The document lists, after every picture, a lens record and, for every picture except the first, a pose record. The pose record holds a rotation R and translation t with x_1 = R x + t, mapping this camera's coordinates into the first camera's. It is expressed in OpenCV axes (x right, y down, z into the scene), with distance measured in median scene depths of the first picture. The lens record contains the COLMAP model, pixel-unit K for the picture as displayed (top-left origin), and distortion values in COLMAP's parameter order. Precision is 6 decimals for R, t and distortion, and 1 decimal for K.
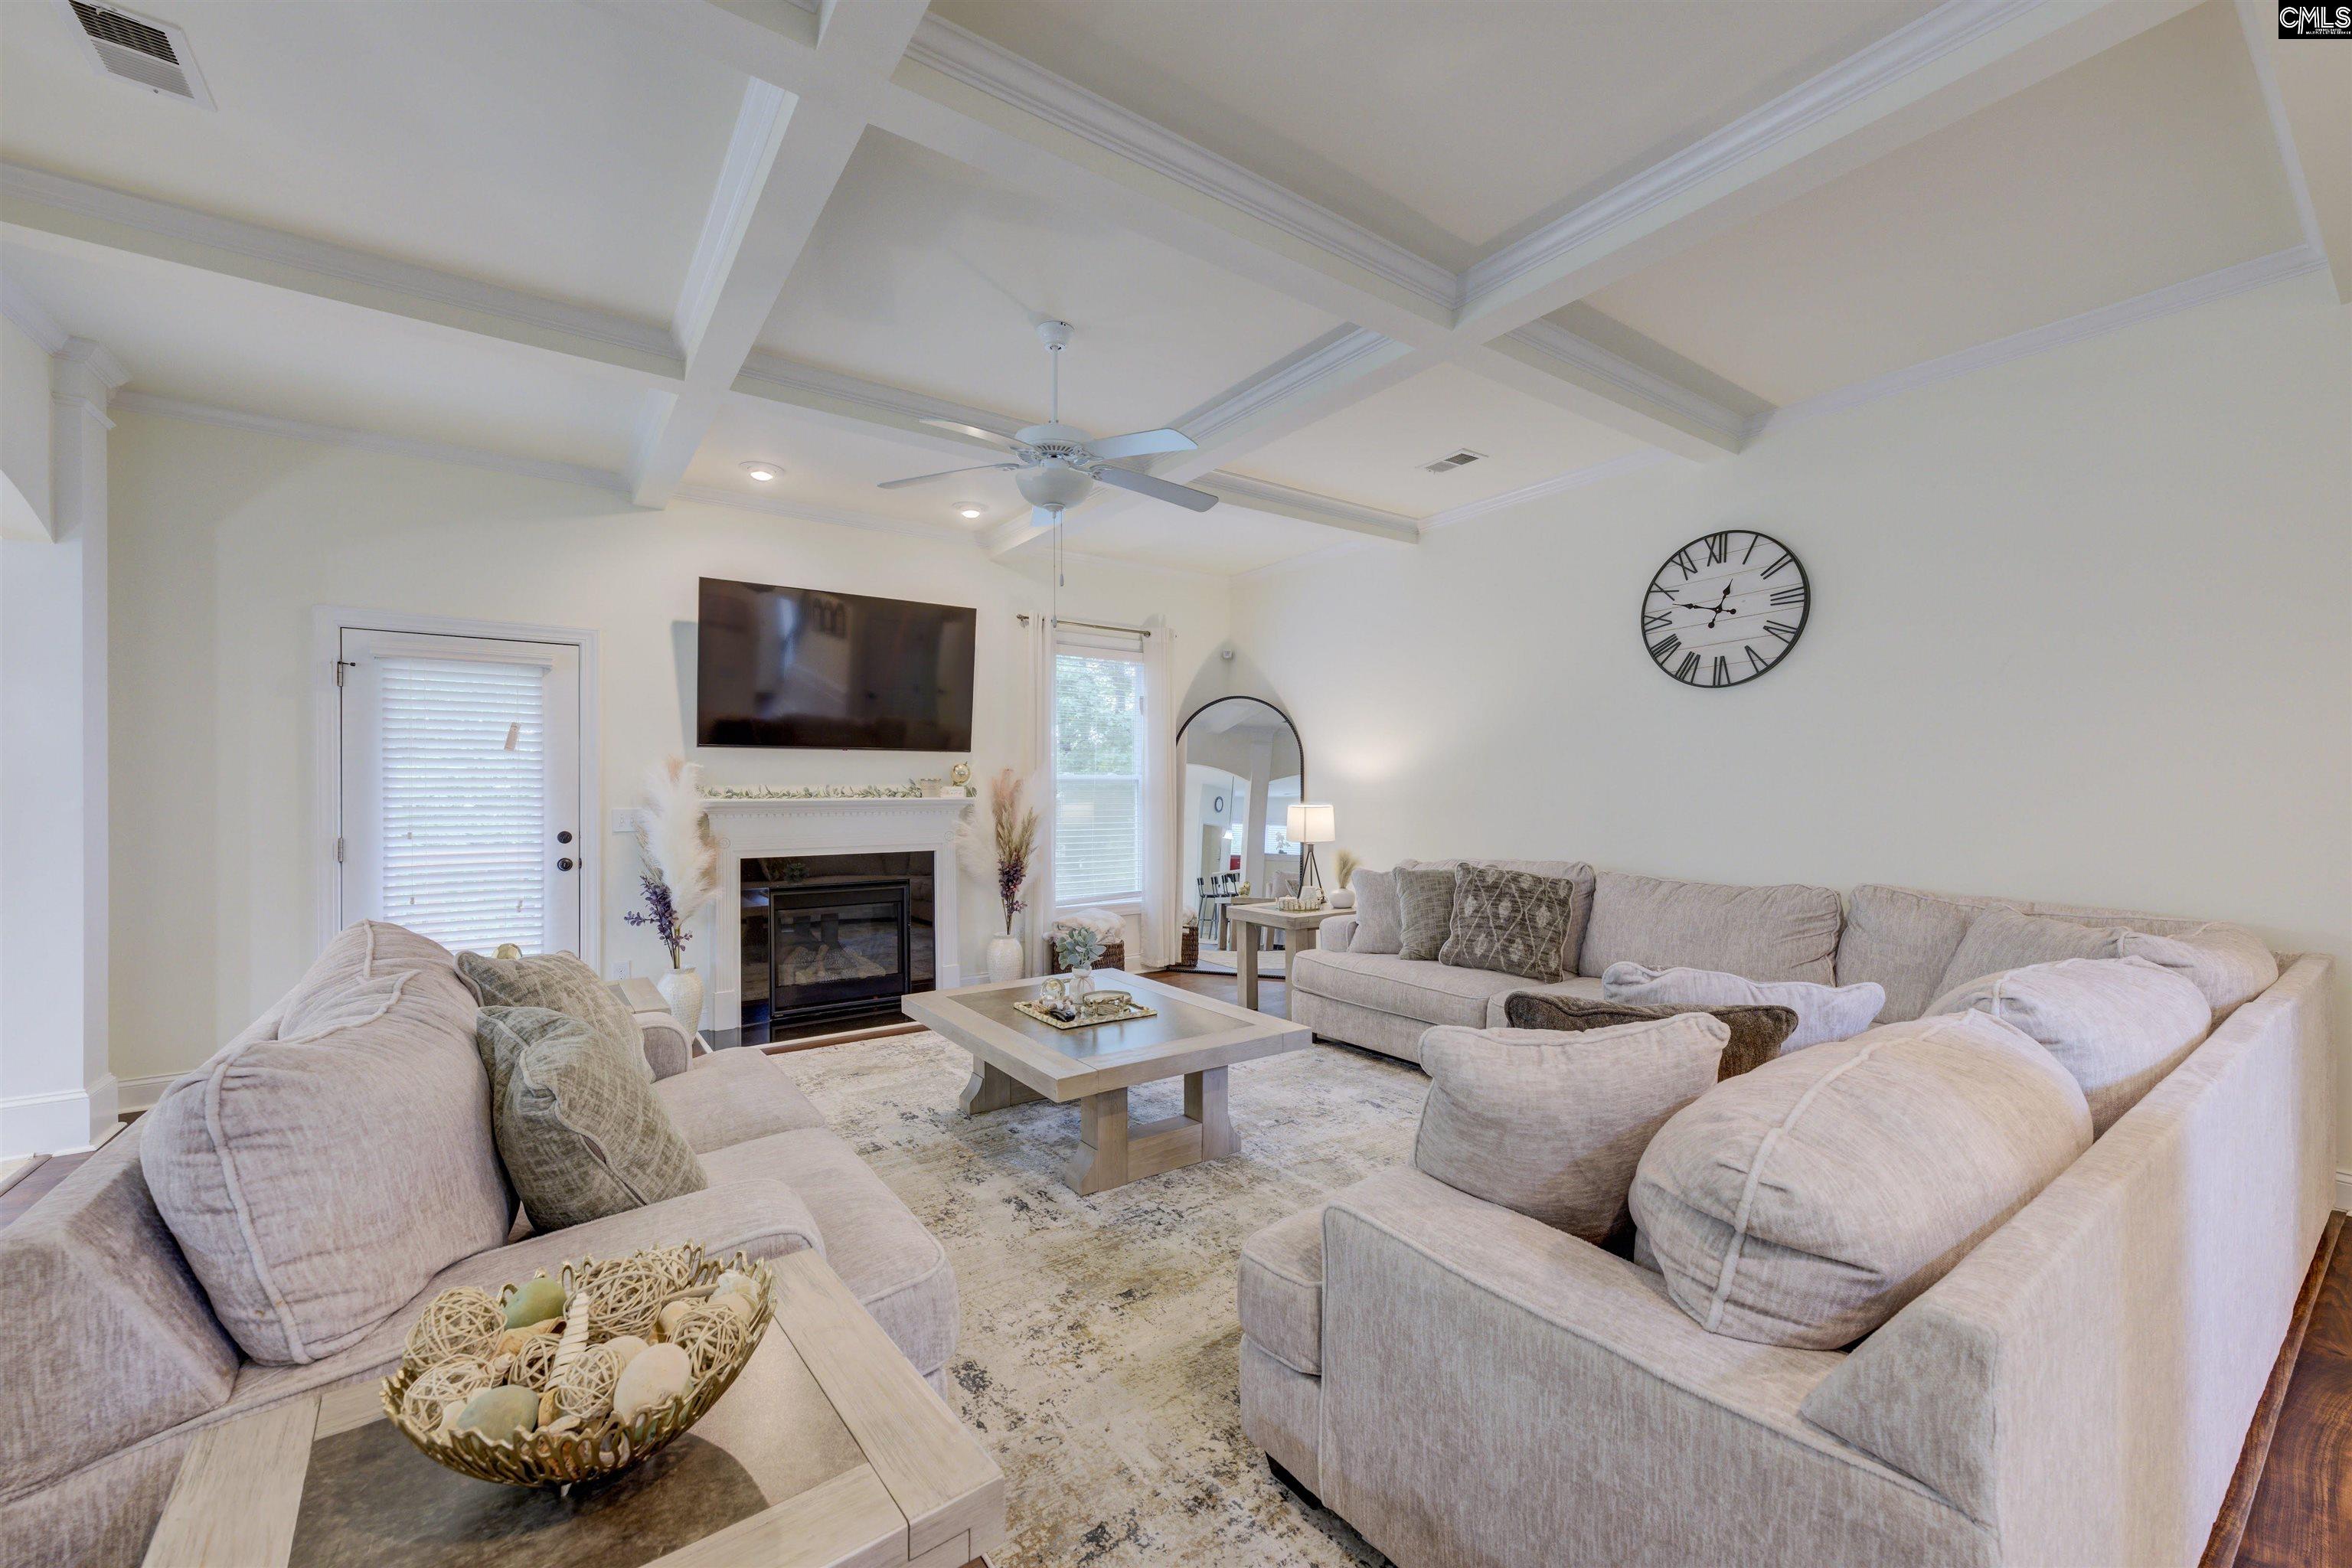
lens RADIAL K [[937.6, 0, 1161.5], [0, 937.6, 795.4], [0, 0, 1]] dist [-0.002273, -0.000276]
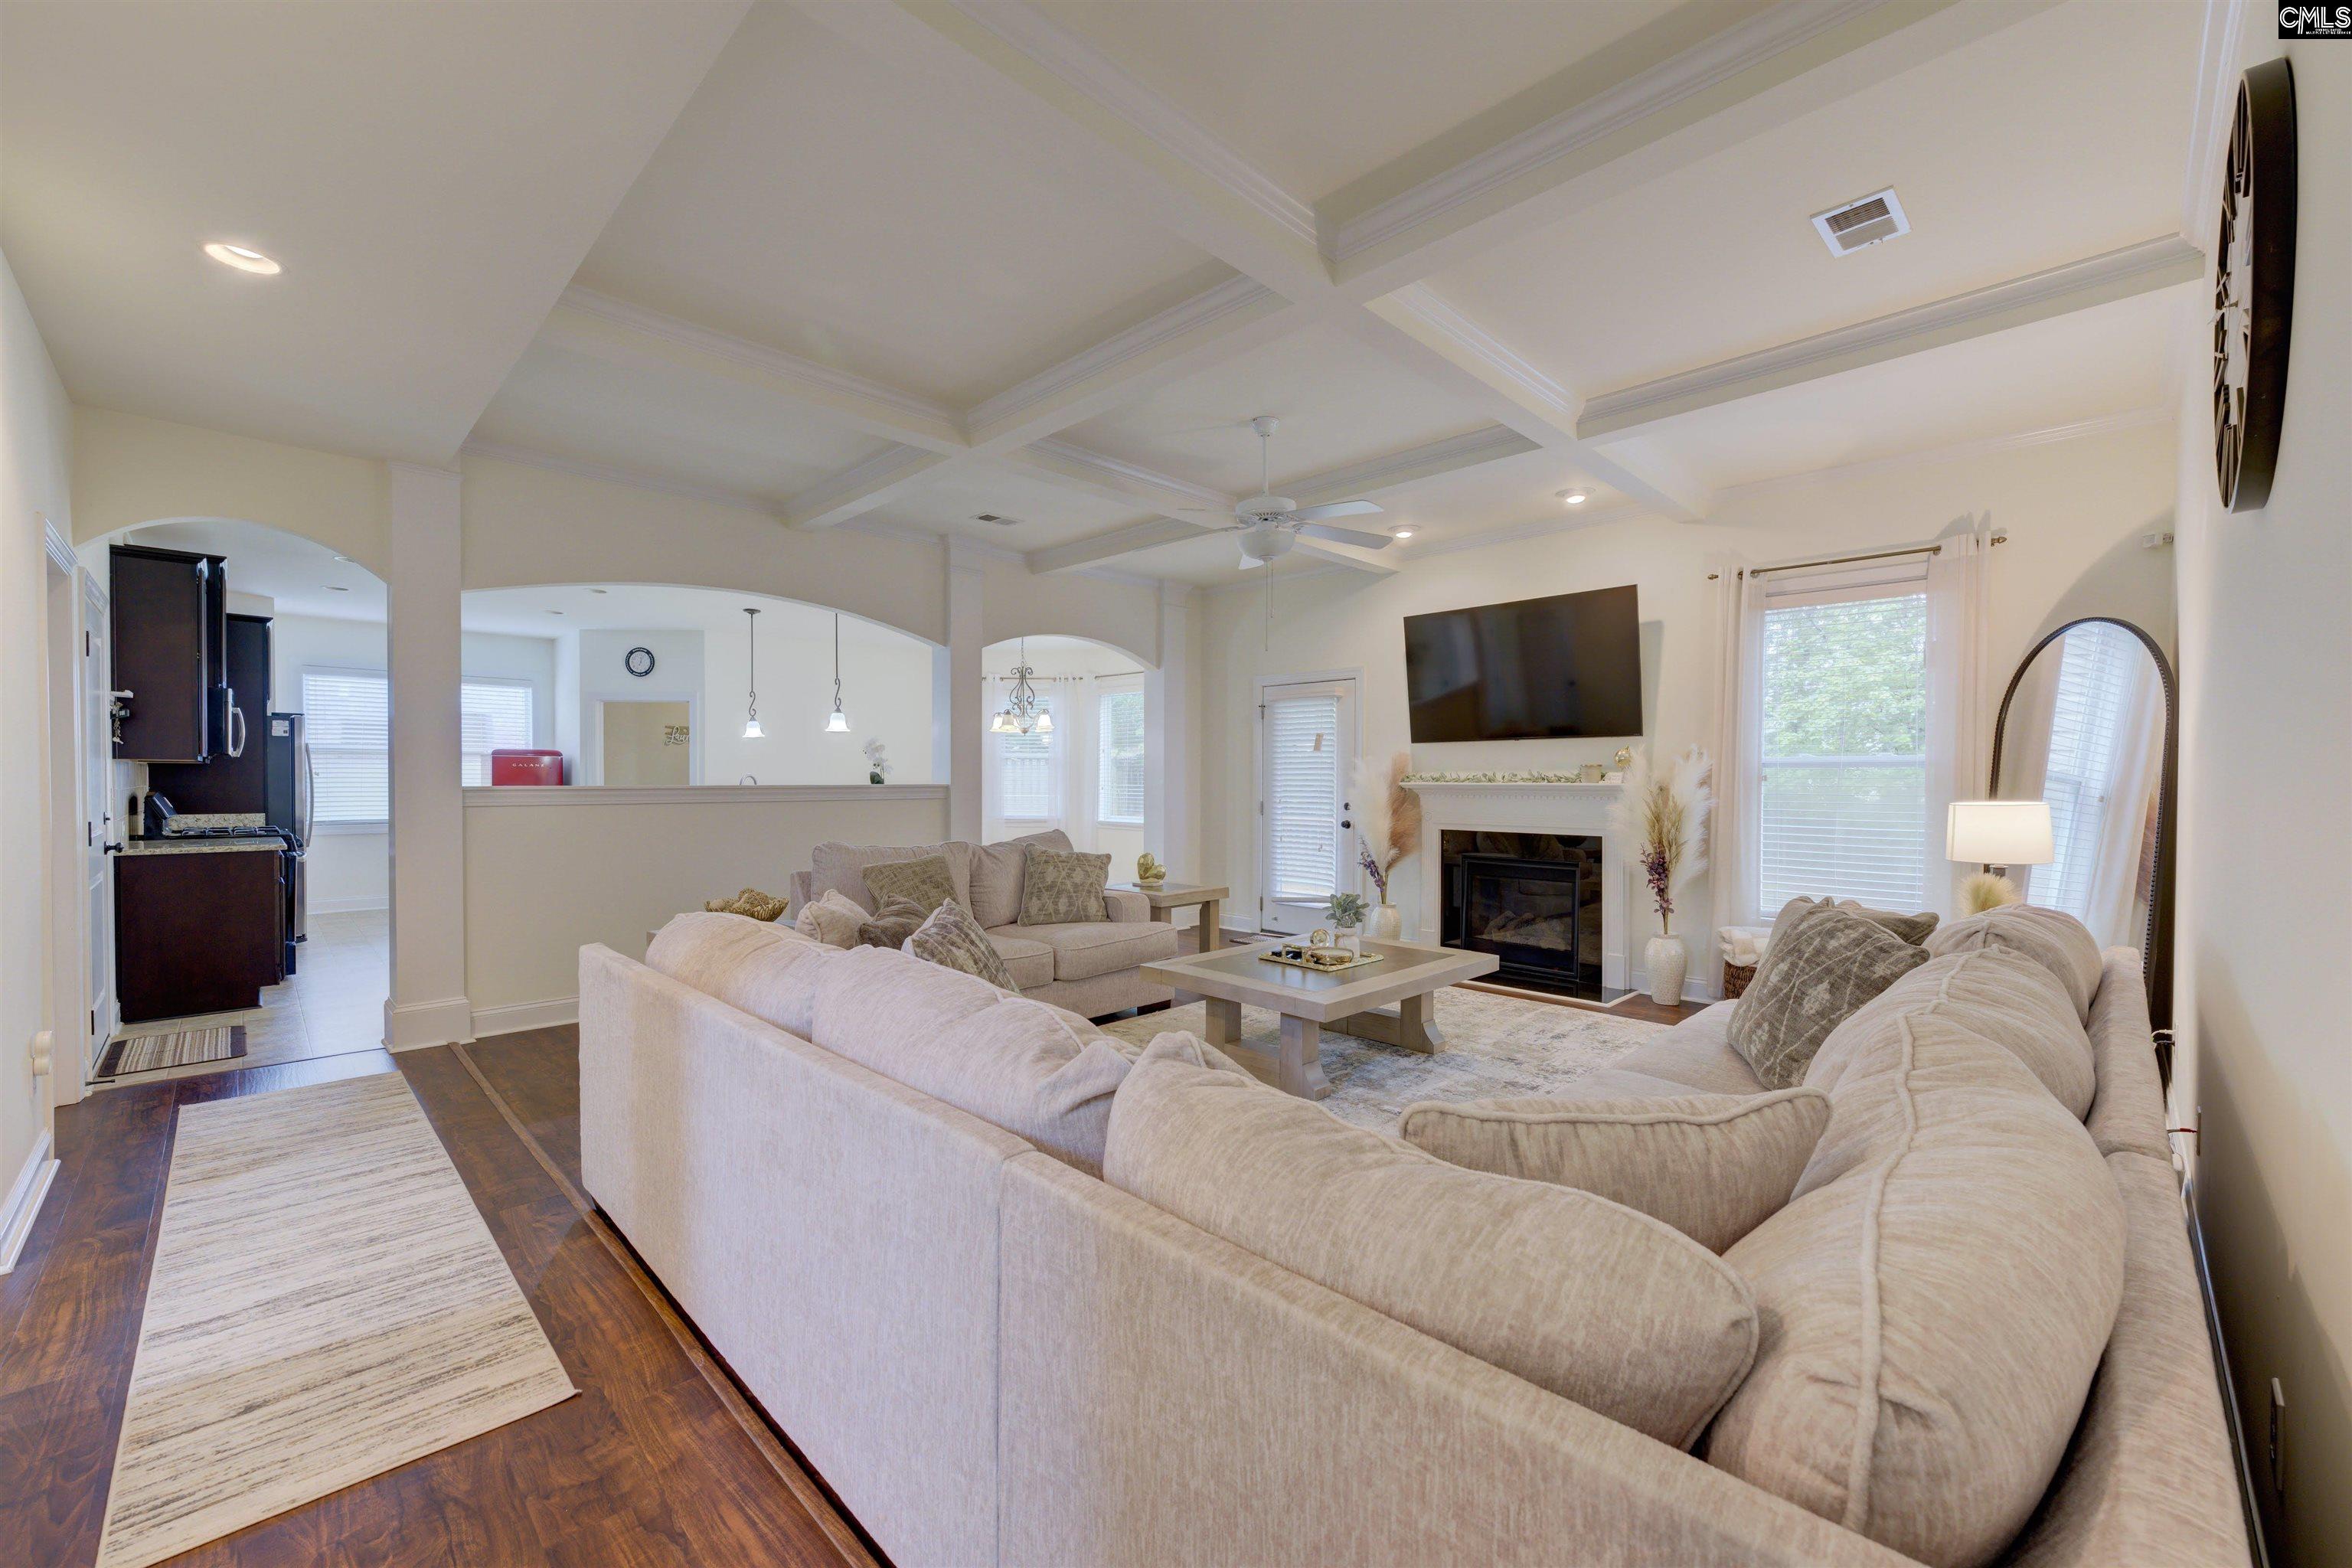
lens RADIAL K [[937.6, 0, 1180.0], [0, 937.6, 791.4], [0, 0, 1]] dist [-0.002273, -0.000276]
pose [[0.174569, 0.017388, -0.984491, 0.815671], [-0.004486, 0.999848, 0.016864, -0.004560], [0.984635, 0.001472, 0.174620, 0.467387]]
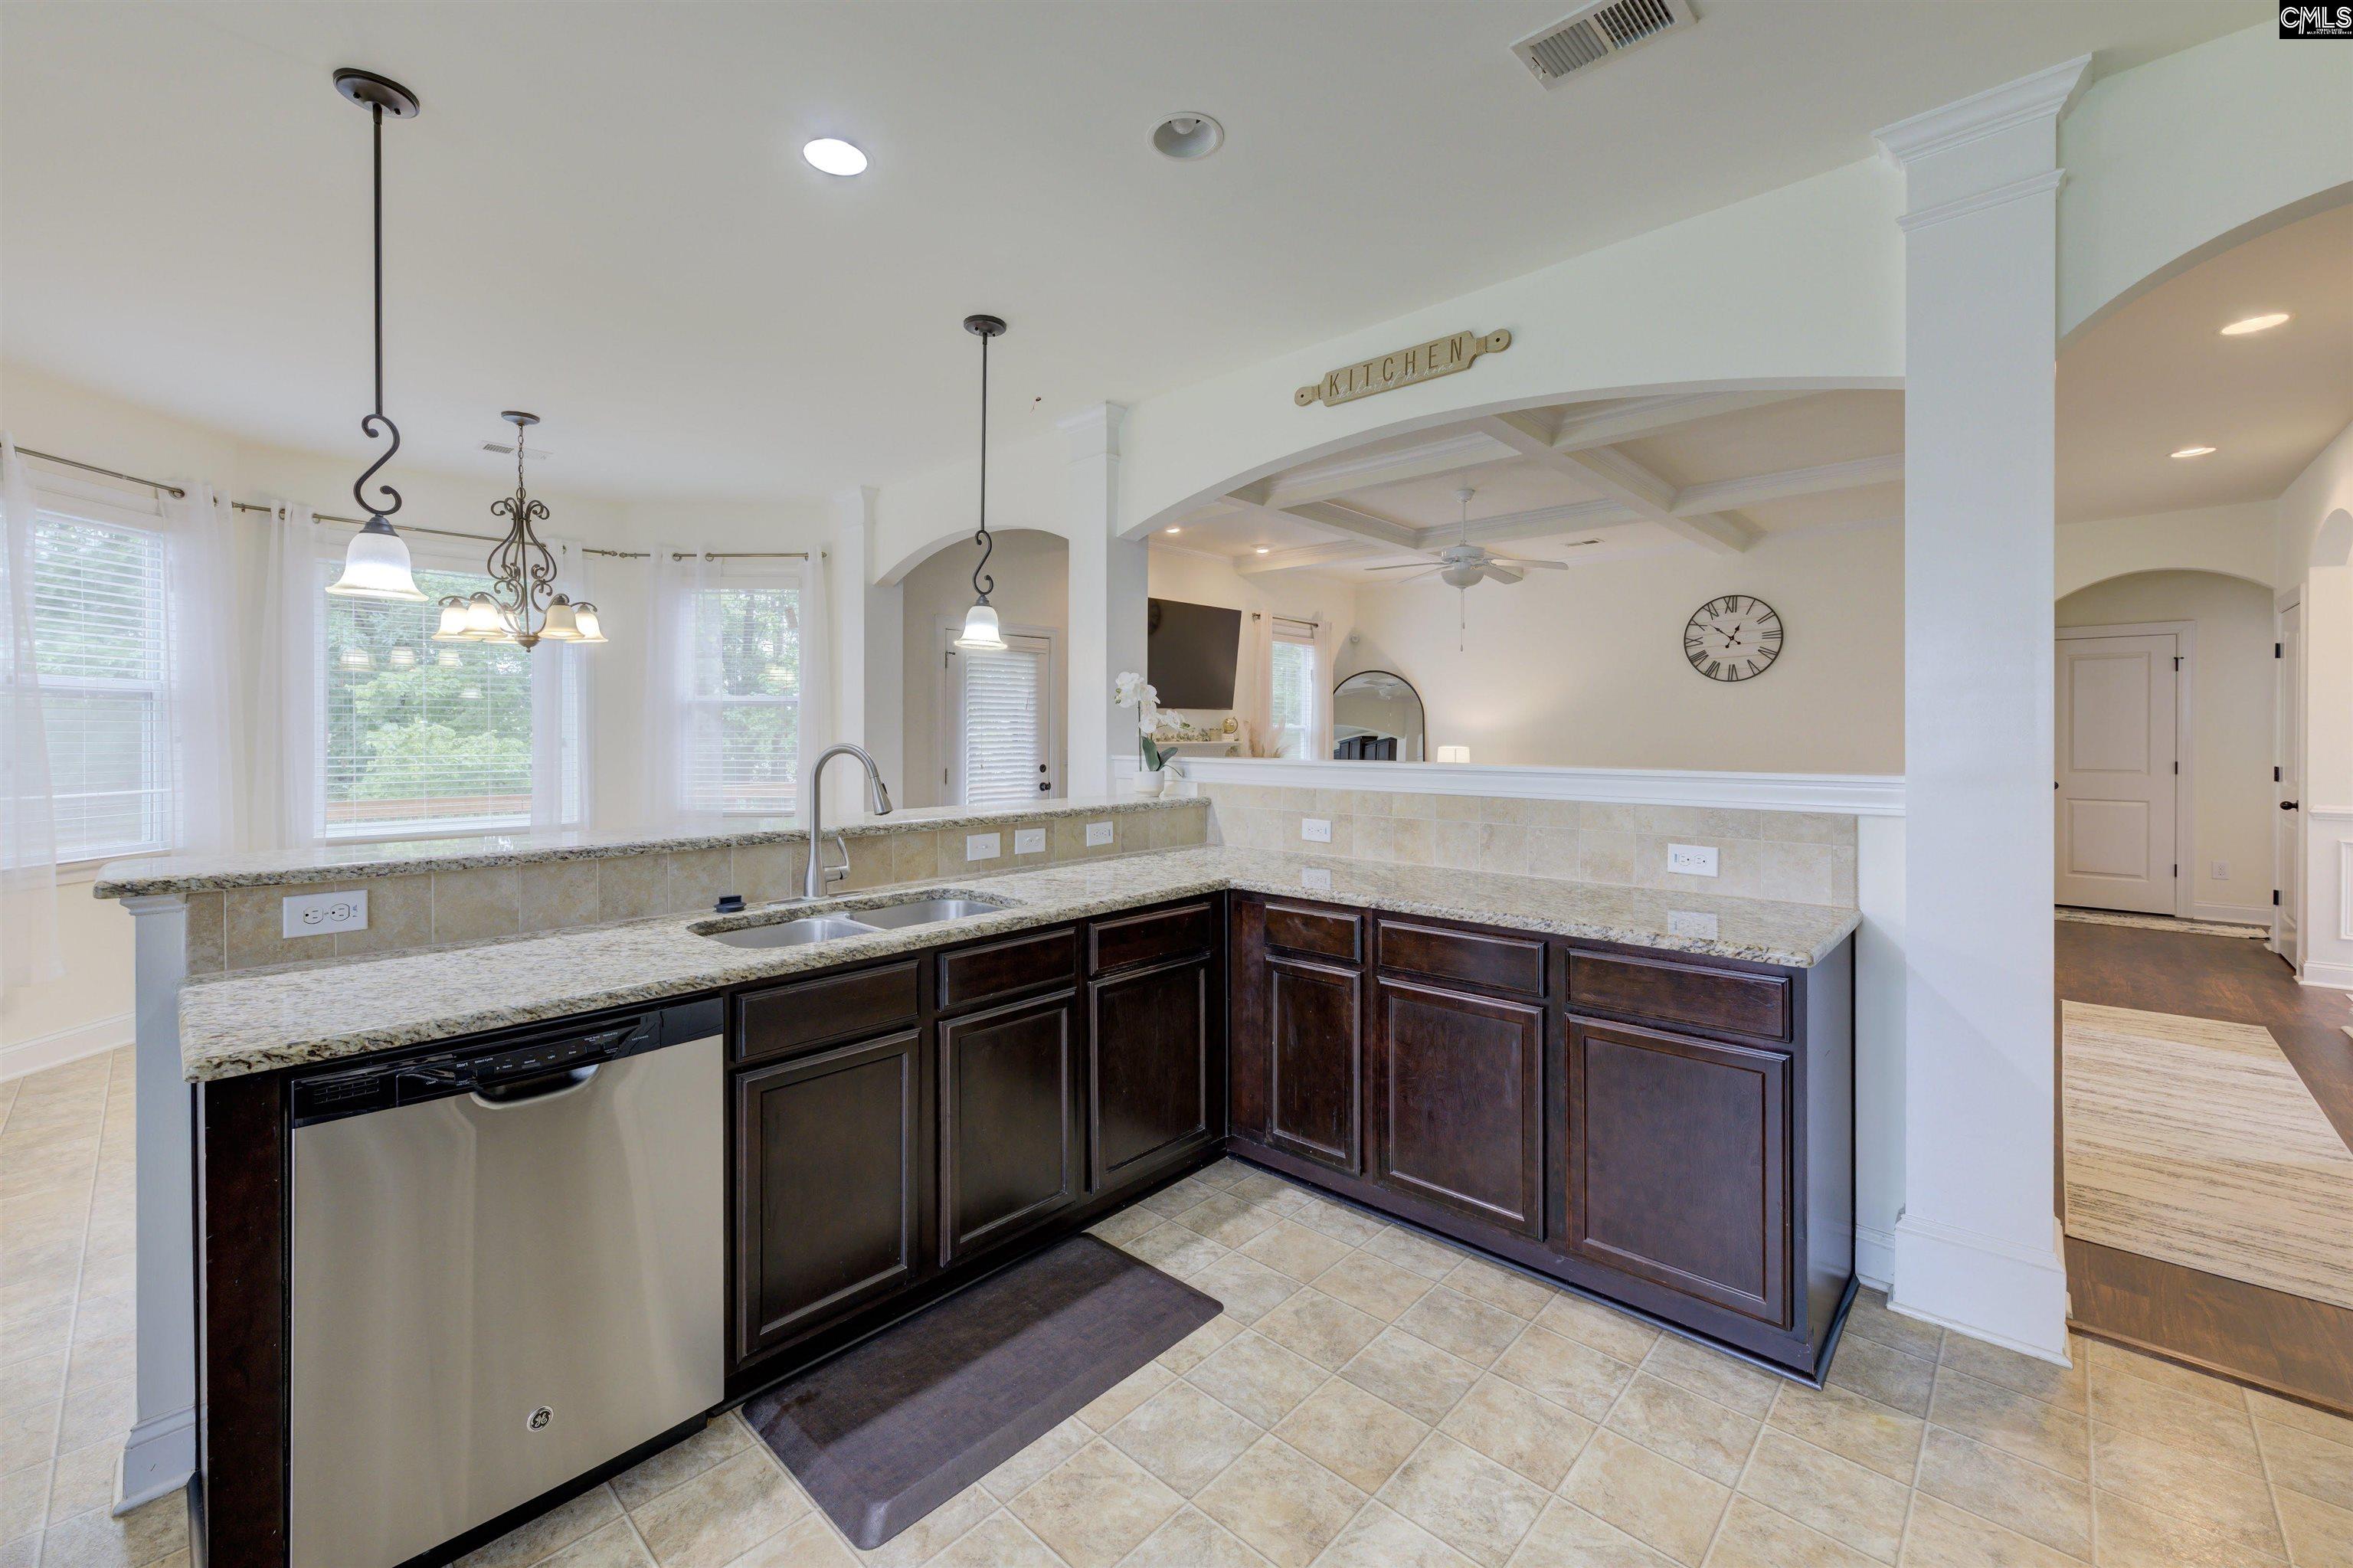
lens RADIAL K [[938.0, 0, 1158.5], [0, 938.0, 741.4], [0, 0, 1]] dist [-0.002273, -0.000276]
pose [[0.981178, 0.002055, 0.193096, -0.745114], [-0.003567, 0.999966, 0.007485, -0.009489], [-0.193074, -0.008033, 0.981151, -0.495255]]
